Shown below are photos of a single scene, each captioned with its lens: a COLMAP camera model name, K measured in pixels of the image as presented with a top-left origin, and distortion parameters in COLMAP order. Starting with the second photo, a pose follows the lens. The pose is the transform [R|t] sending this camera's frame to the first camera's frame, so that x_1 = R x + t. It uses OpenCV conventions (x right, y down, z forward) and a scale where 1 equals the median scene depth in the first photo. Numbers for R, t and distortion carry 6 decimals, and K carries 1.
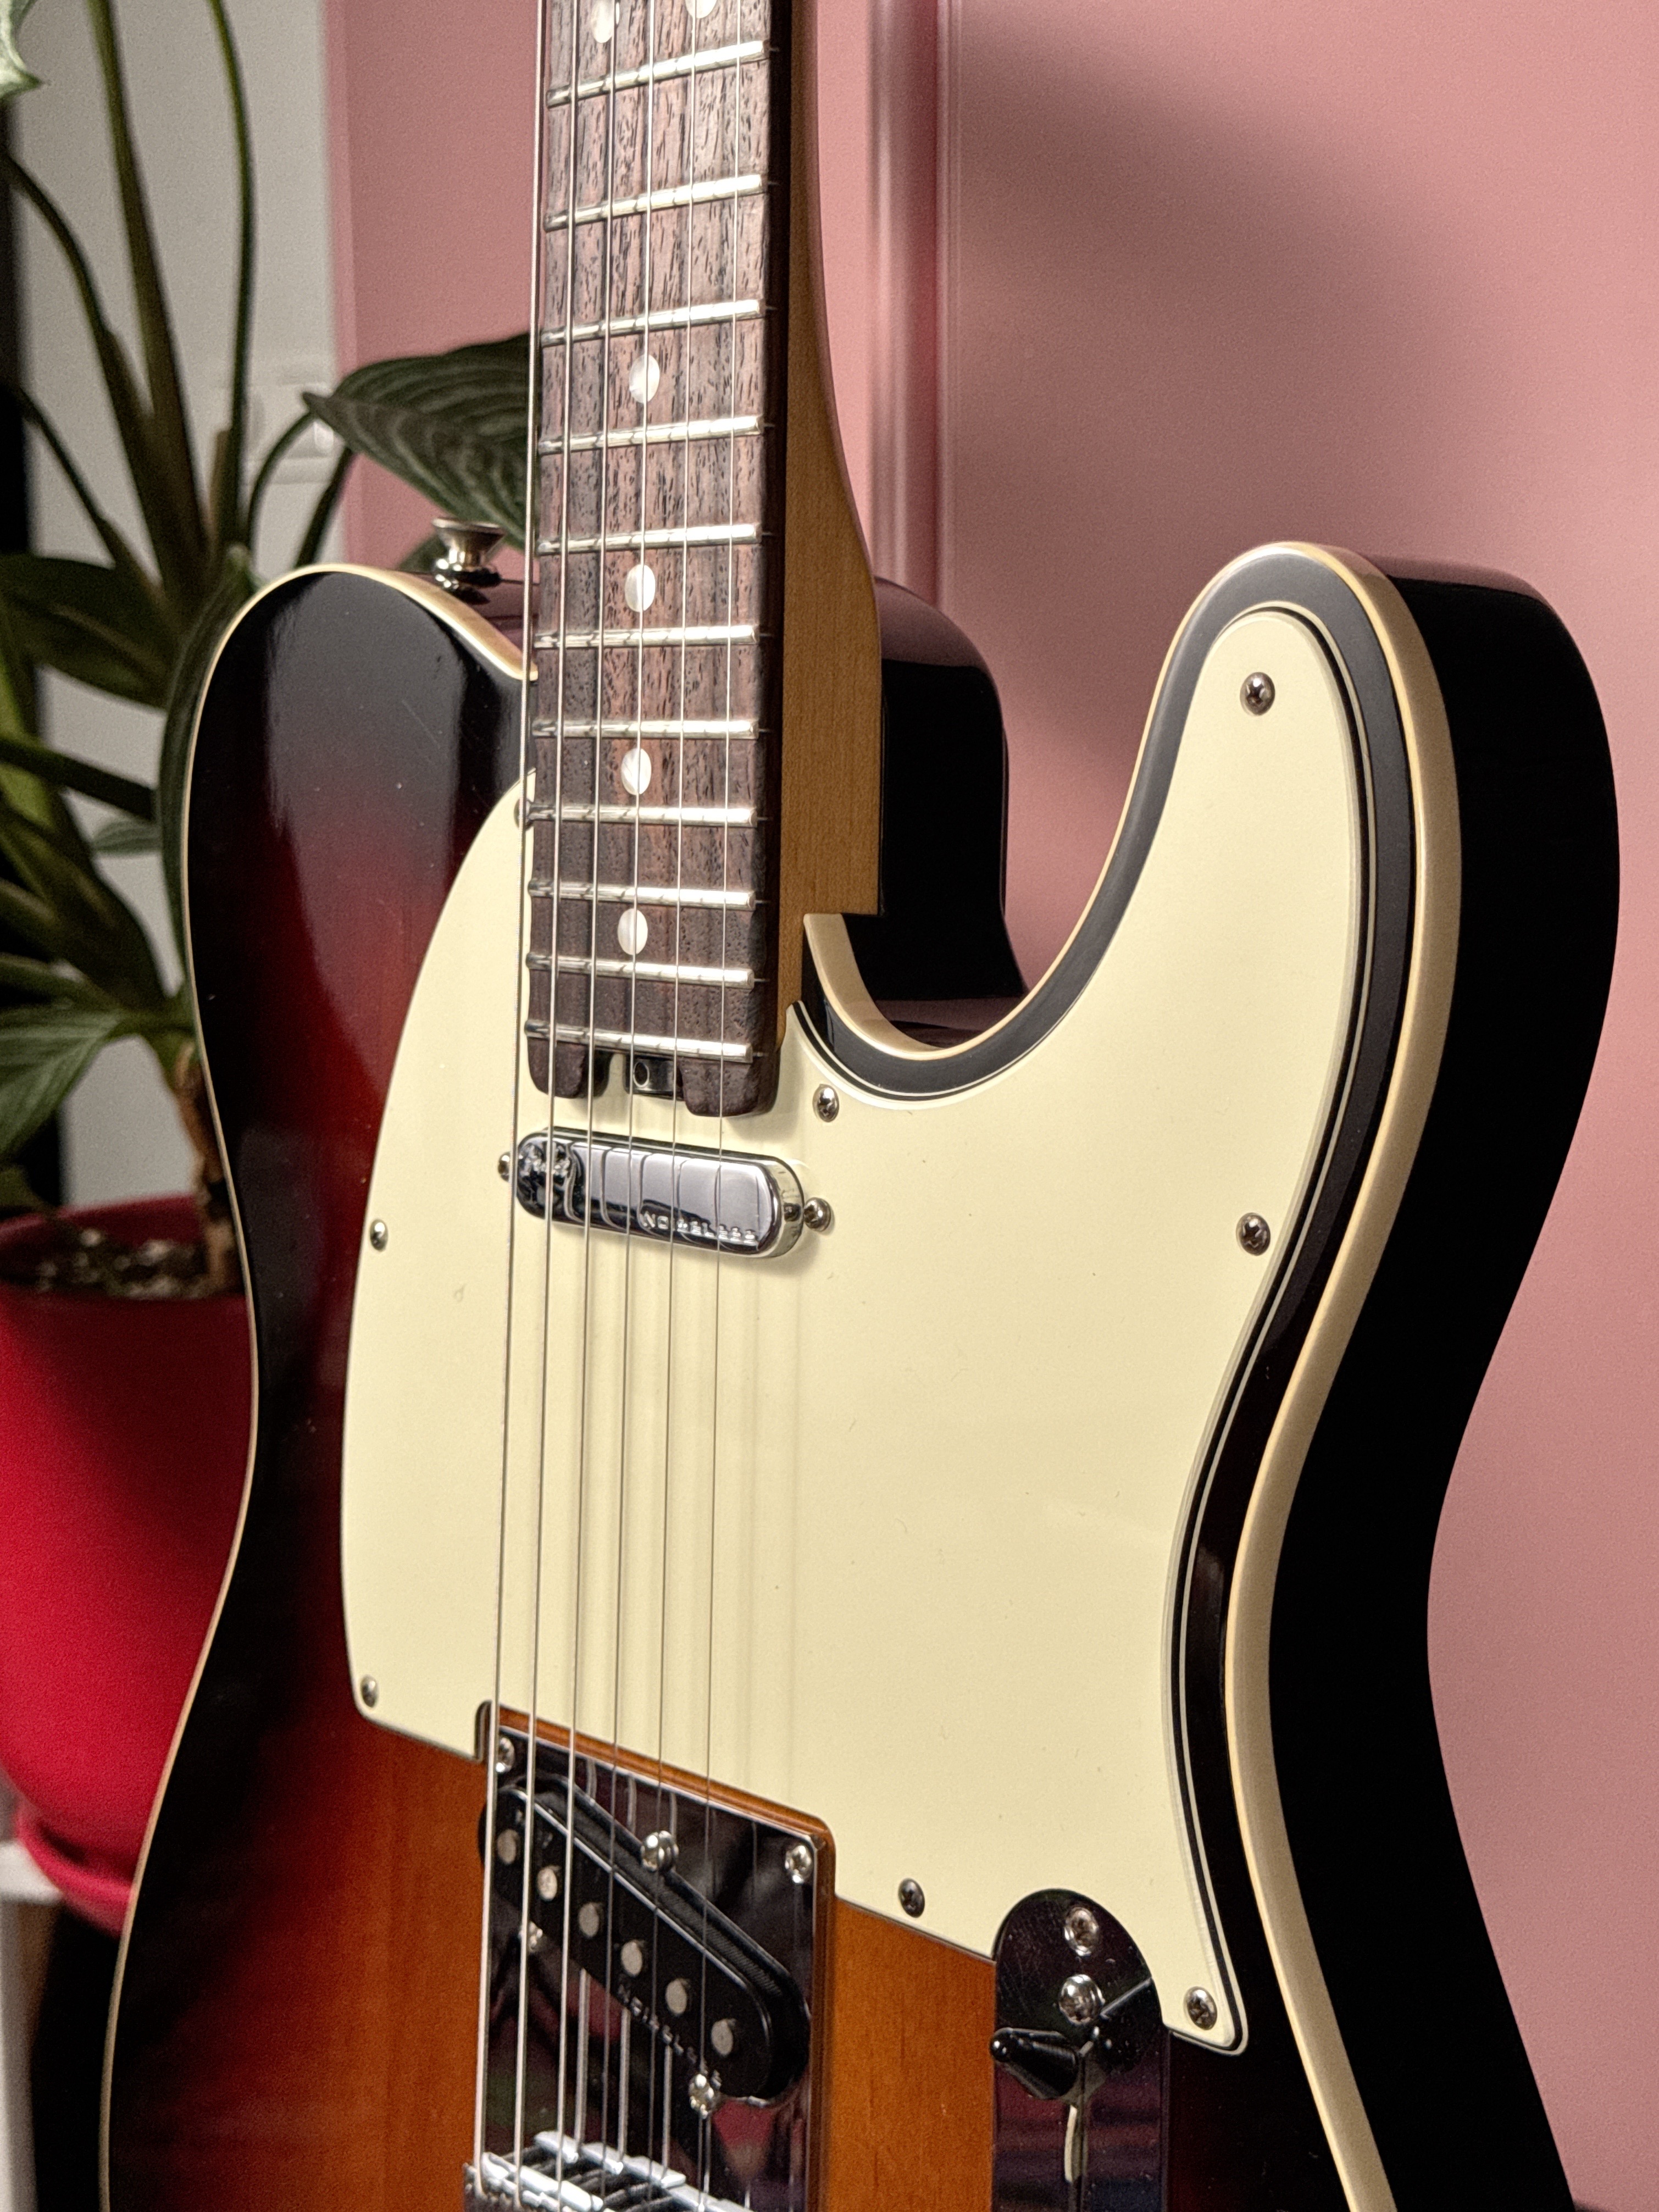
lens RADIAL K [[3153.7, 0, 844.5], [0, 3153.7, 1113.8], [0, 0, 1]] dist [0.147846, -0.181666]
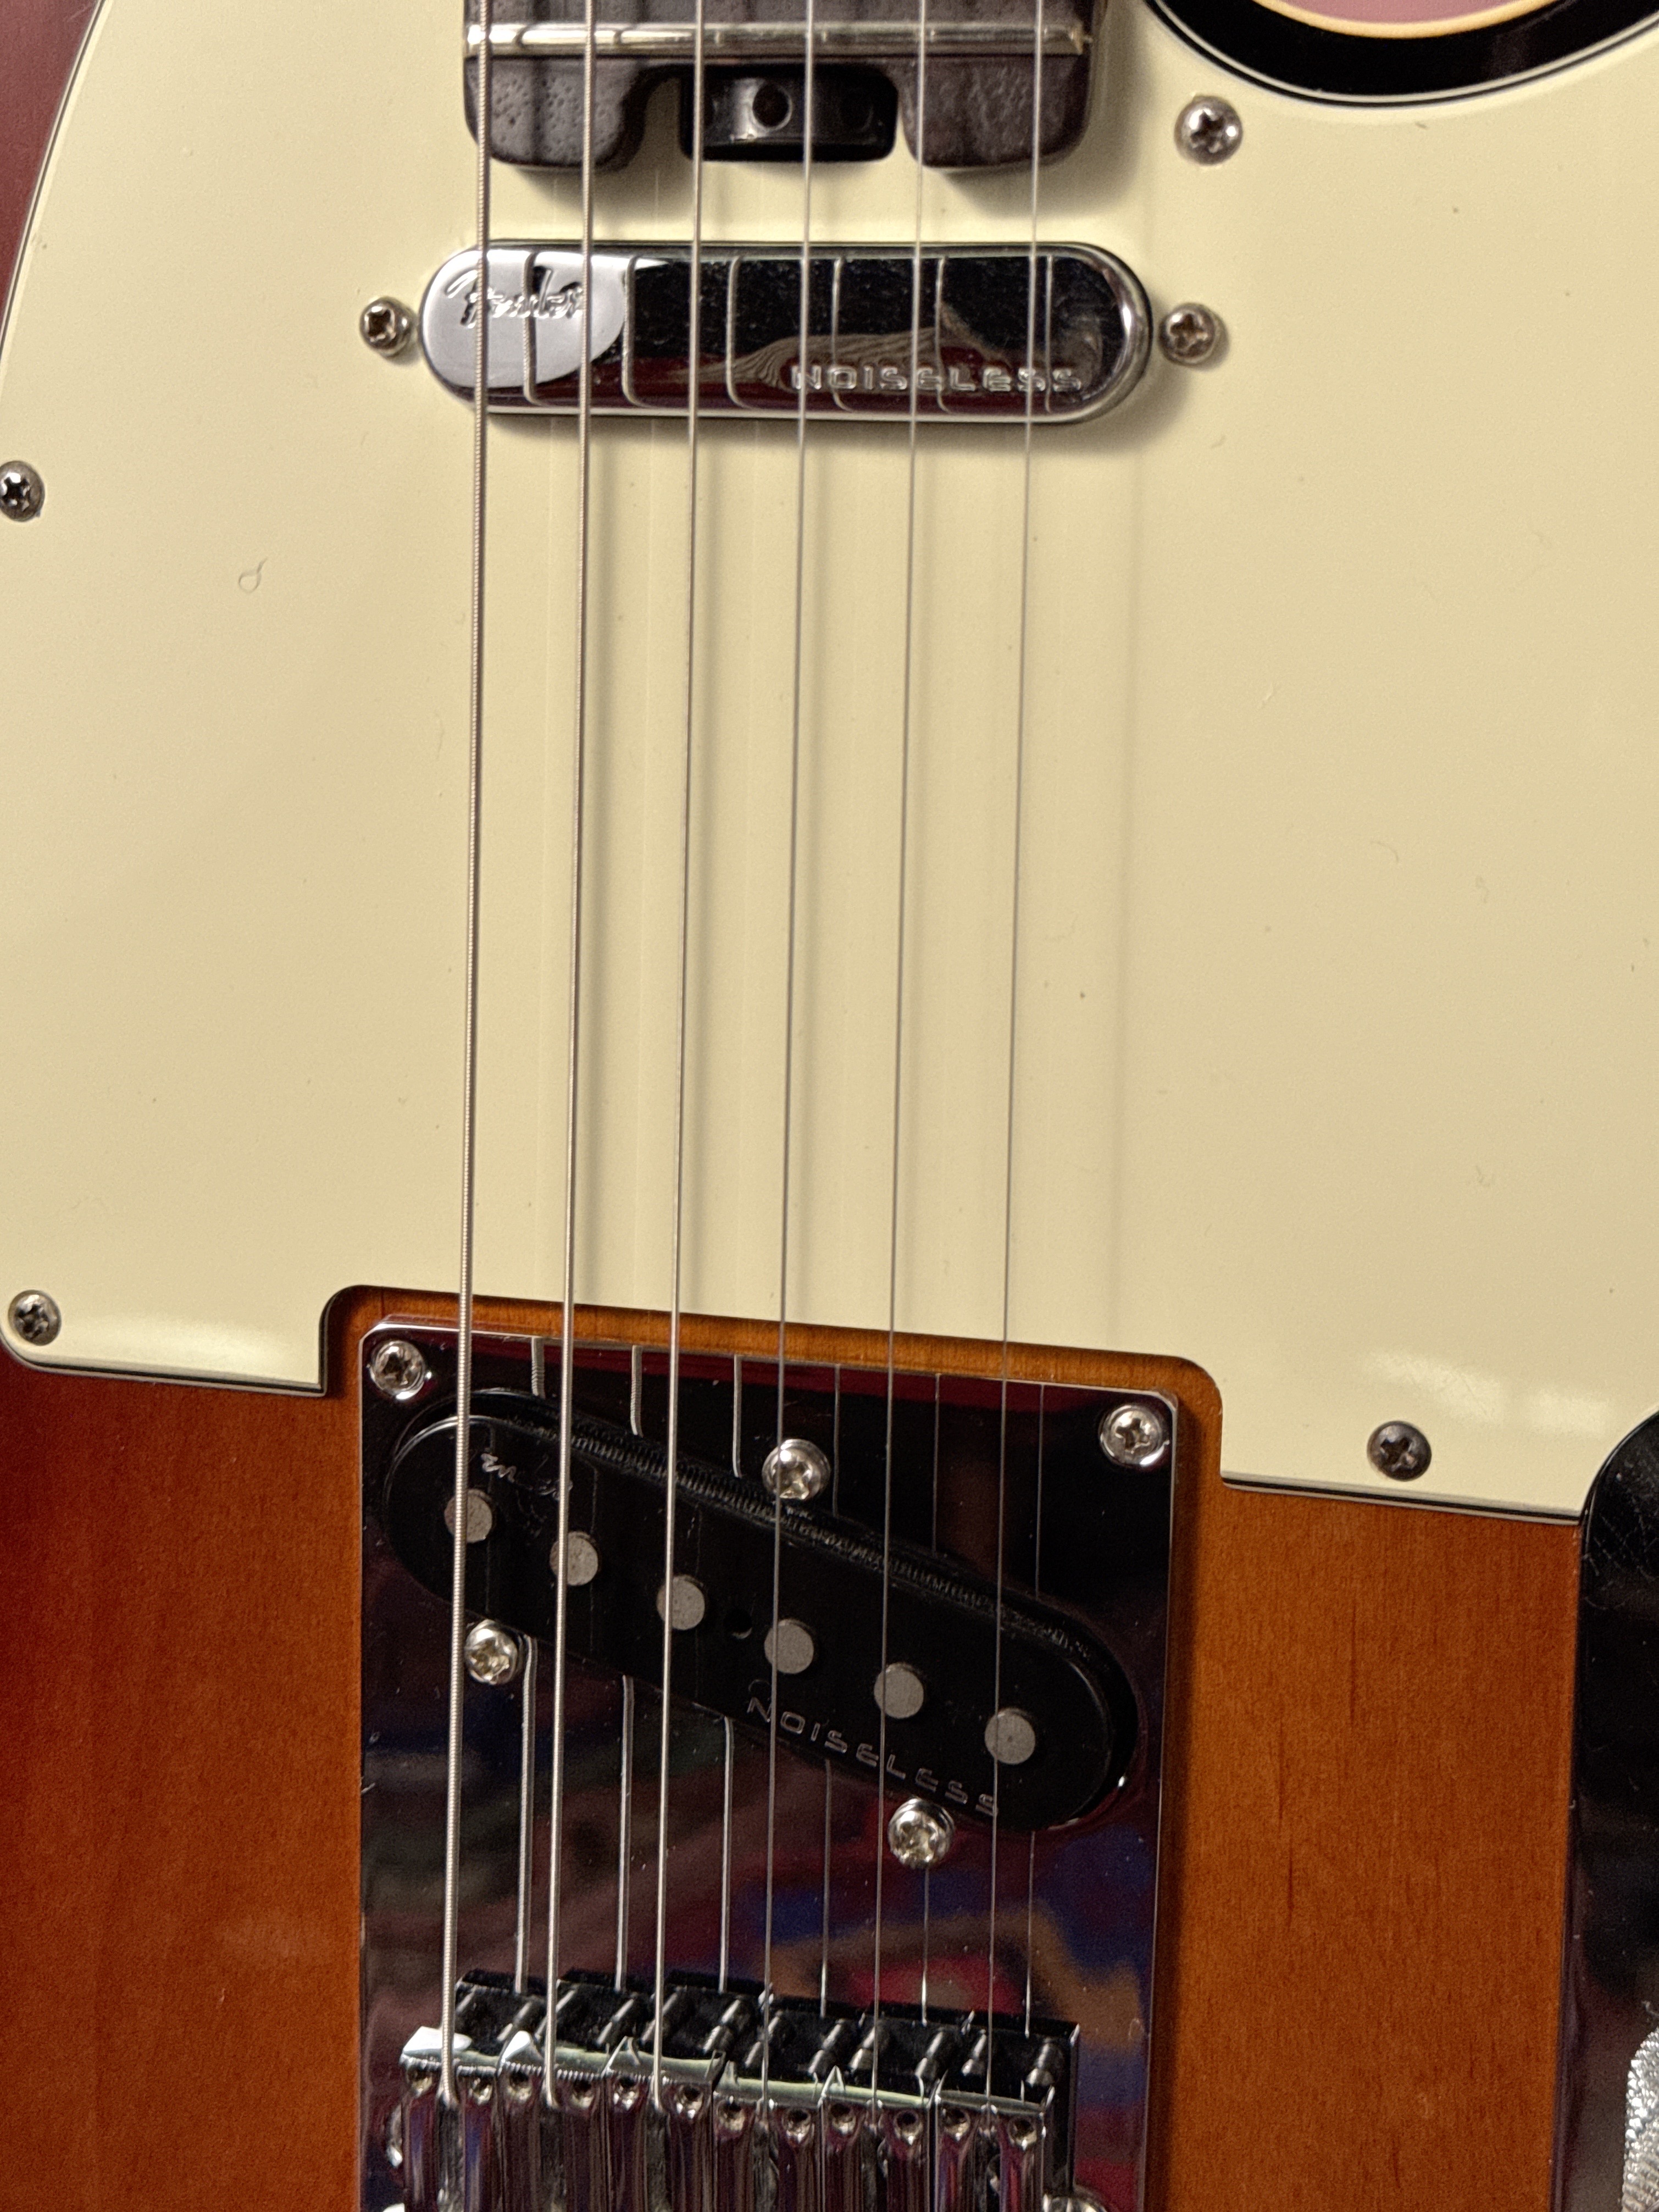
lens RADIAL K [[3153.7, 0, 844.5], [0, 3153.7, 1113.8], [0, 0, 1]] dist [0.147846, -0.181666]
pose [[0.850482, -0.098494, 0.516700, -0.369879], [0.045704, 0.992435, 0.113951, 0.102256], [-0.524015, -0.073298, 0.848549, 0.517519]]
